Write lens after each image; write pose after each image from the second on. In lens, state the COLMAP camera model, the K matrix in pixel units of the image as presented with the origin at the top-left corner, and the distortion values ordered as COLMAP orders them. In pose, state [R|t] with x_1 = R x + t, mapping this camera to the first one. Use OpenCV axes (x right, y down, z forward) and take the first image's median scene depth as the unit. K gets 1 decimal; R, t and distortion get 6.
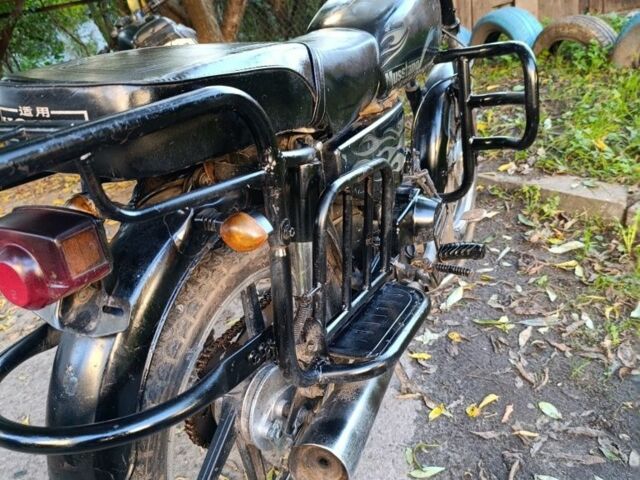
lens RADIAL K [[609.4, 0, 308.7], [0, 609.4, 253.4], [0, 0, 1]] dist [0.016920, -0.103882]
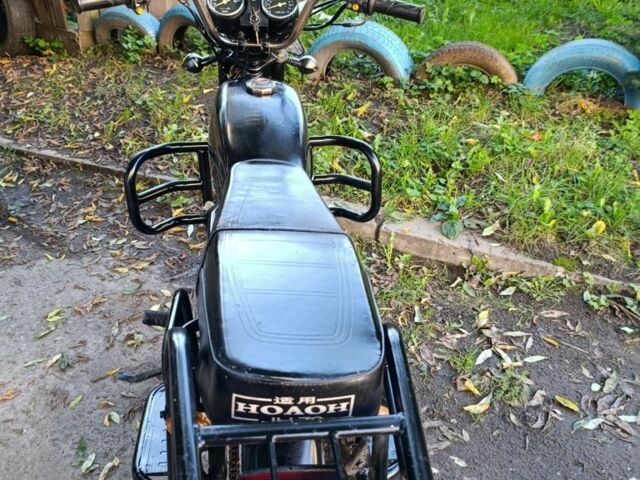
lens RADIAL K [[609.4, 0, 308.7], [0, 609.4, 253.4], [0, 0, 1]] dist [0.016920, -0.103882]
pose [[0.805934, -0.162766, 0.569190, -0.453372], [0.097296, 0.984805, 0.143851, -0.290879], [-0.583955, -0.060554, 0.809524, 0.040933]]
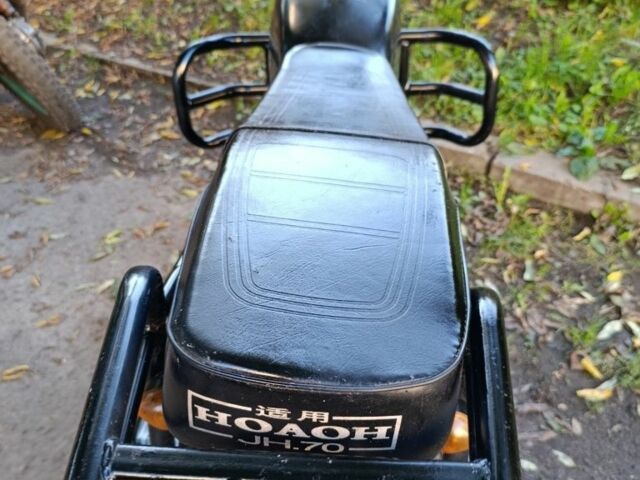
lens RADIAL K [[609.4, 0, 308.7], [0, 609.4, 253.4], [0, 0, 1]] dist [0.016920, -0.103882]
pose [[0.901746, -0.149795, 0.405483, -0.295279], [0.058370, 0.971642, 0.229140, -0.238079], [-0.428308, -0.182958, 0.884917, 0.204976]]
